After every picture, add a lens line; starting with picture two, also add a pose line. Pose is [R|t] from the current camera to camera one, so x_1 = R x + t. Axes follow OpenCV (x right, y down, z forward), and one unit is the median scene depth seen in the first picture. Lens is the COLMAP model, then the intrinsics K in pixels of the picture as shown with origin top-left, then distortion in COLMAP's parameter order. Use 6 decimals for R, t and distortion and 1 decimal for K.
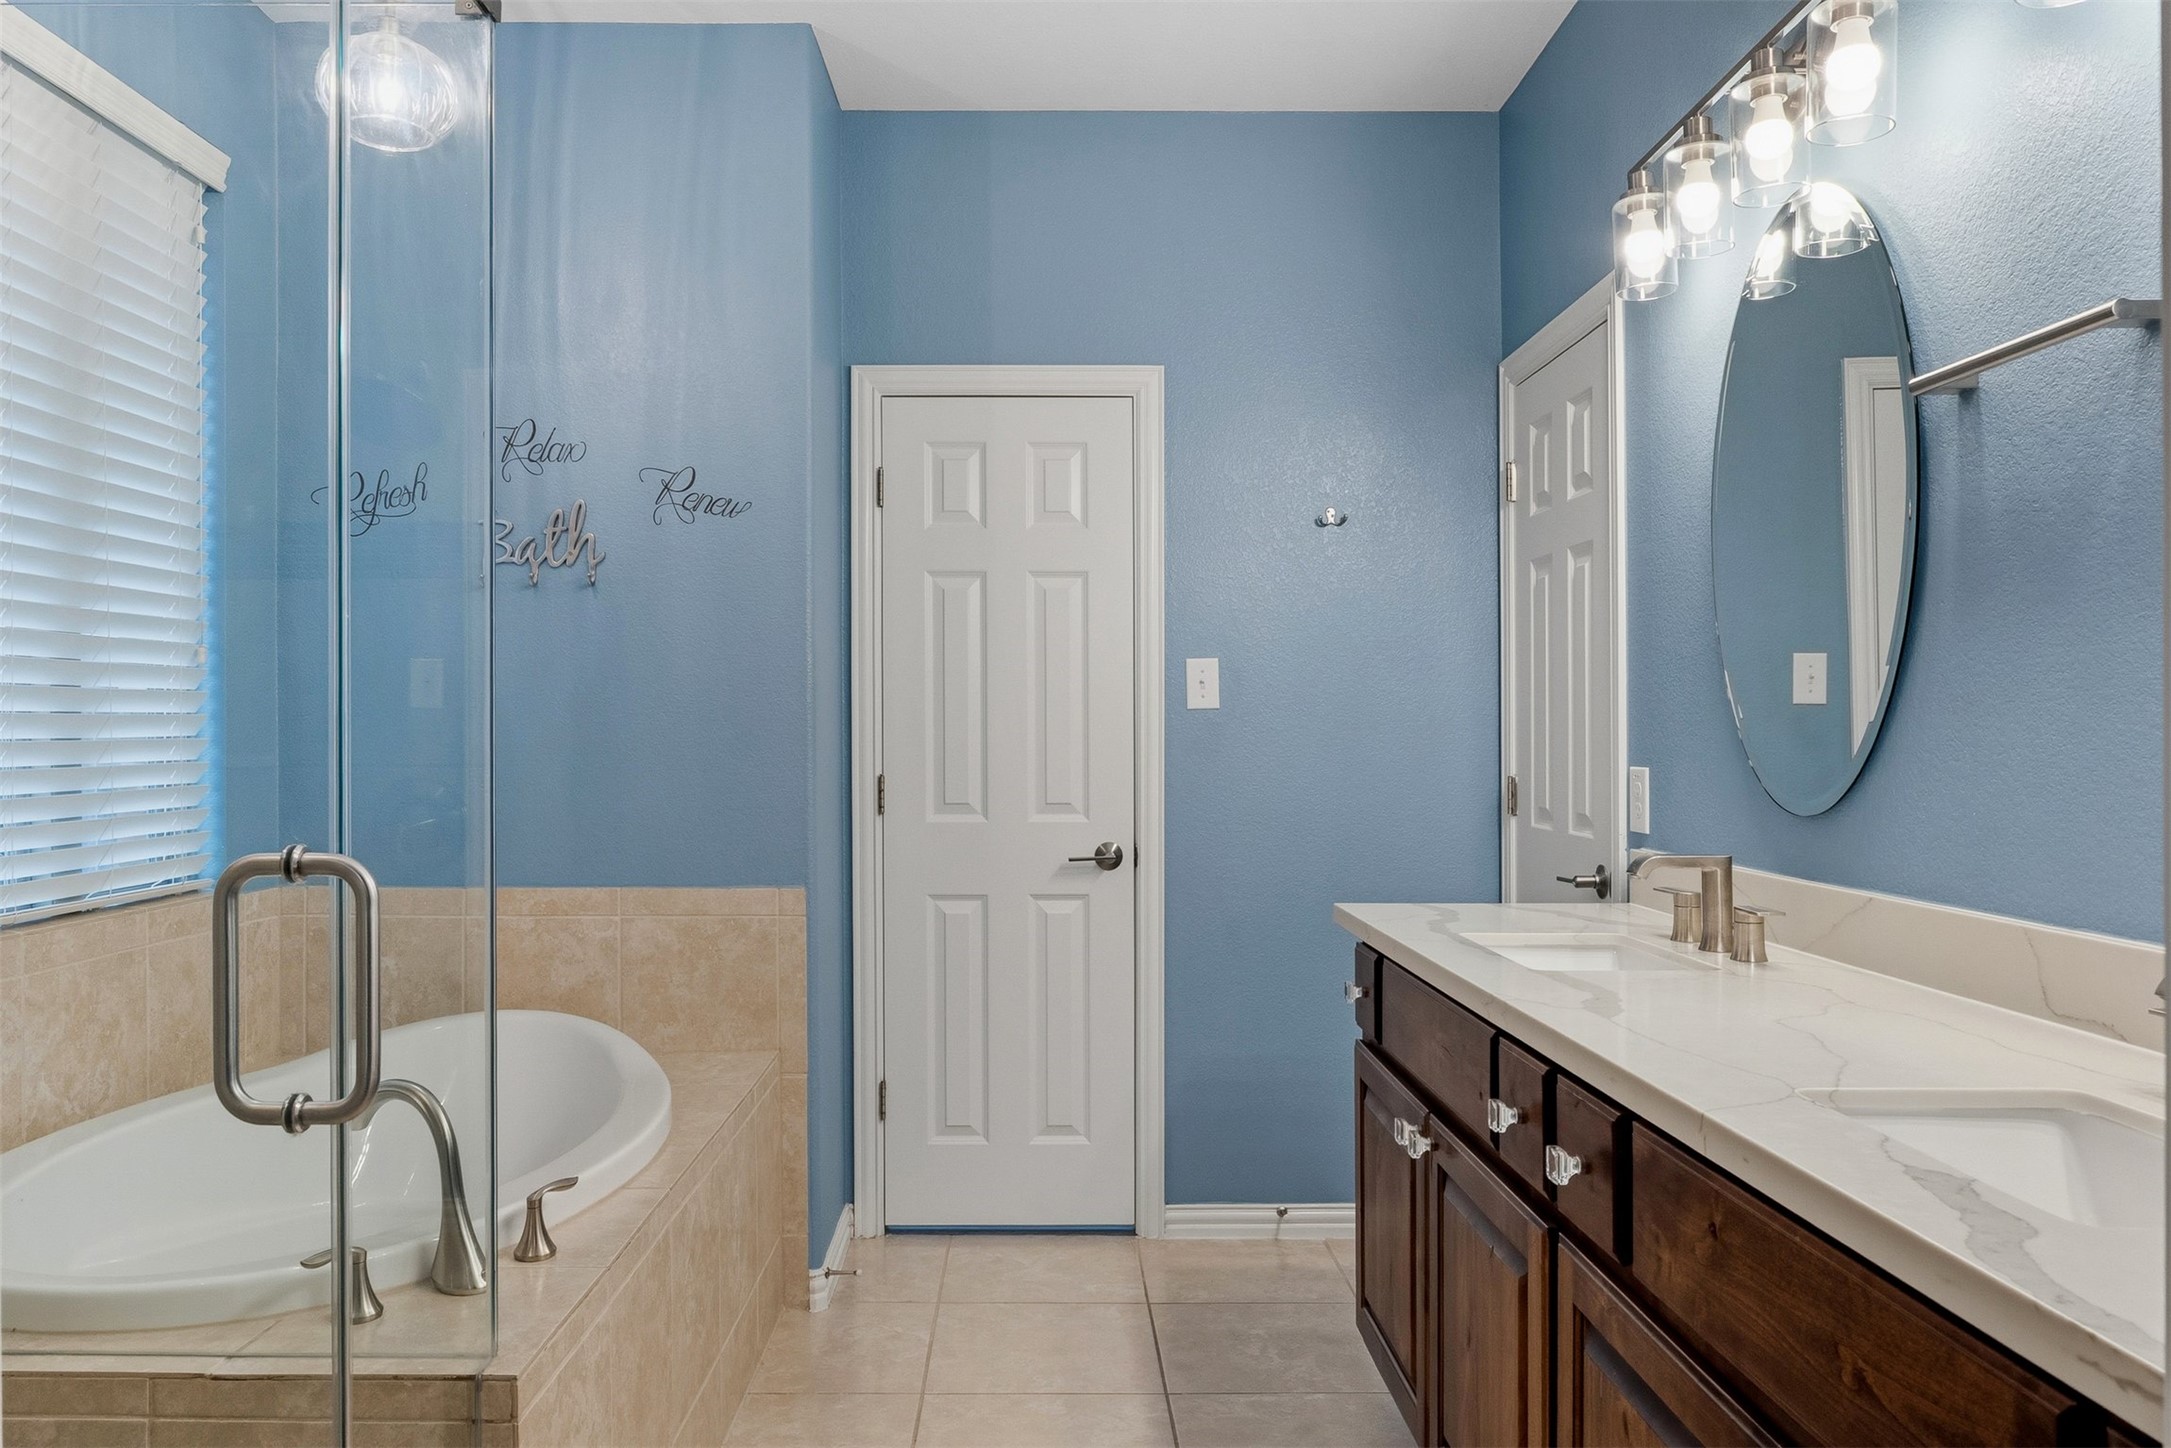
lens RADIAL K [[1536.6, 0, 1069.1], [0, 1536.6, 735.7], [0, 0, 1]] dist [-0.001937, -0.006493]
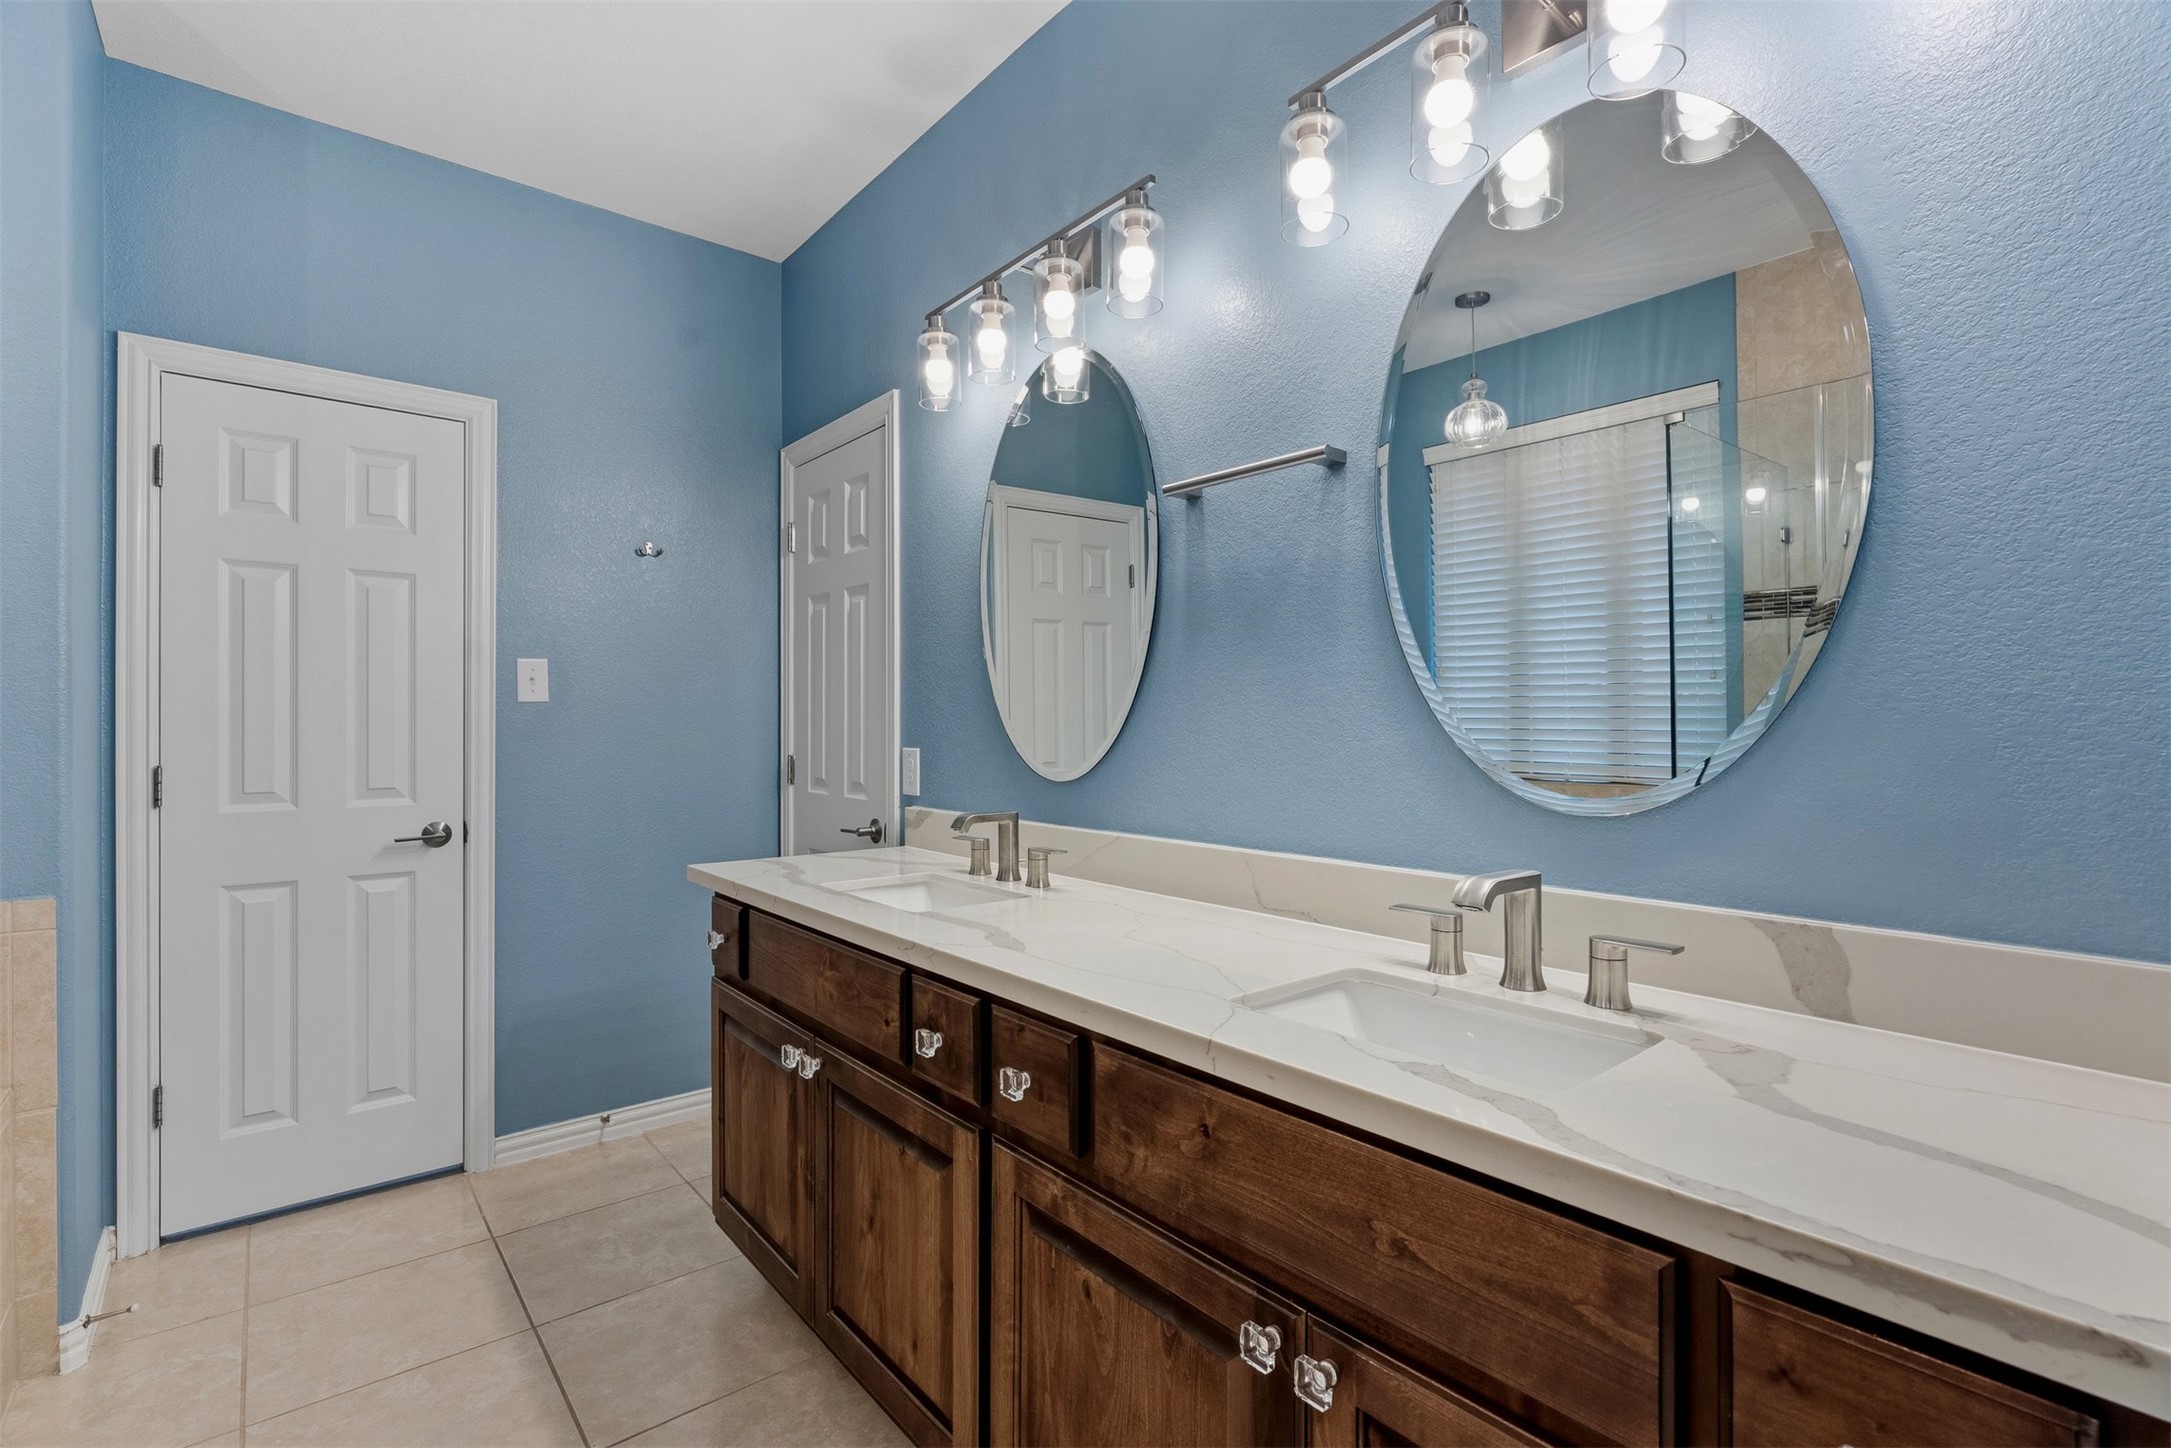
lens RADIAL K [[1031.6, 0, 1150.9], [0, 1031.6, 719.3], [0, 0, 1]] dist [-0.011811, 0.004436]
pose [[0.779620, 0.003605, 0.626243, -0.048886], [-0.000436, 0.999986, -0.005213, -0.000799], [-0.626253, 0.003791, 0.779610, 0.142608]]
